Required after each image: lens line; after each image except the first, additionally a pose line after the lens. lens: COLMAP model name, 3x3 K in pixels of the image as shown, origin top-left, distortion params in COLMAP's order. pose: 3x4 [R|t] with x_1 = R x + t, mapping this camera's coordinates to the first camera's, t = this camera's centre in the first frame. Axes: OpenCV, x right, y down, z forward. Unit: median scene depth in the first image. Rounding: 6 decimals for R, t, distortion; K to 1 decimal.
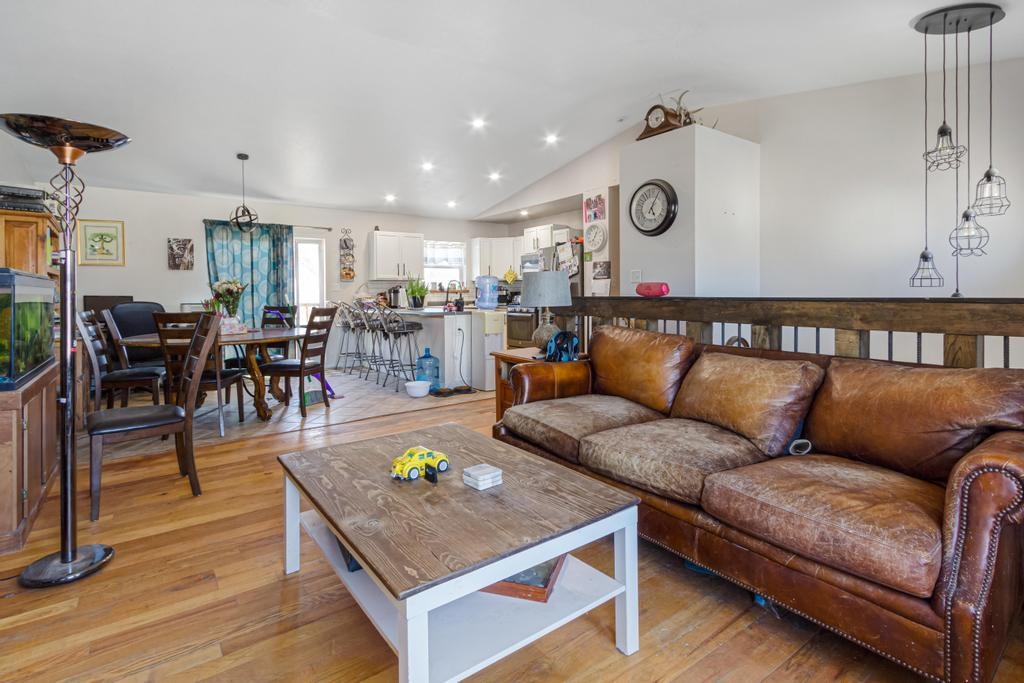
lens RADIAL K [[499.7, 0, 510.4], [0, 499.7, 311.0], [0, 0, 1]] dist [-0.000225, 0.000032]
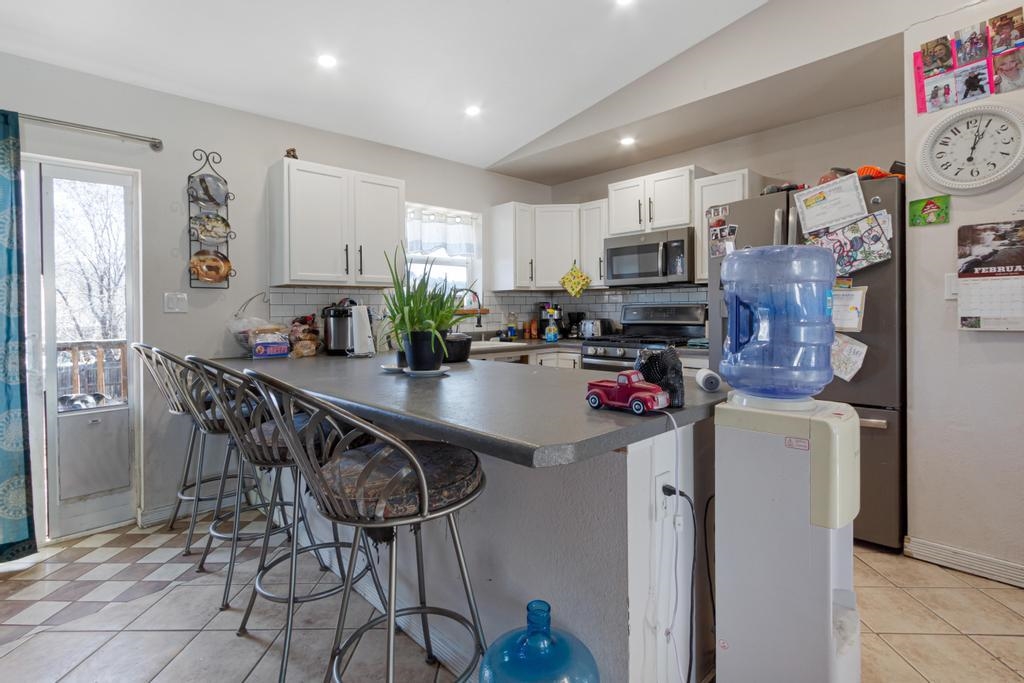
lens RADIAL K [[499.7, 0, 510.4], [0, 499.7, 311.0], [0, 0, 1]] dist [-0.000225, 0.000032]
pose [[0.991740, -0.004075, 0.128203, -0.147312], [0.008580, 0.999364, -0.034607, -0.026335], [-0.127981, 0.035421, 0.991144, 0.592417]]
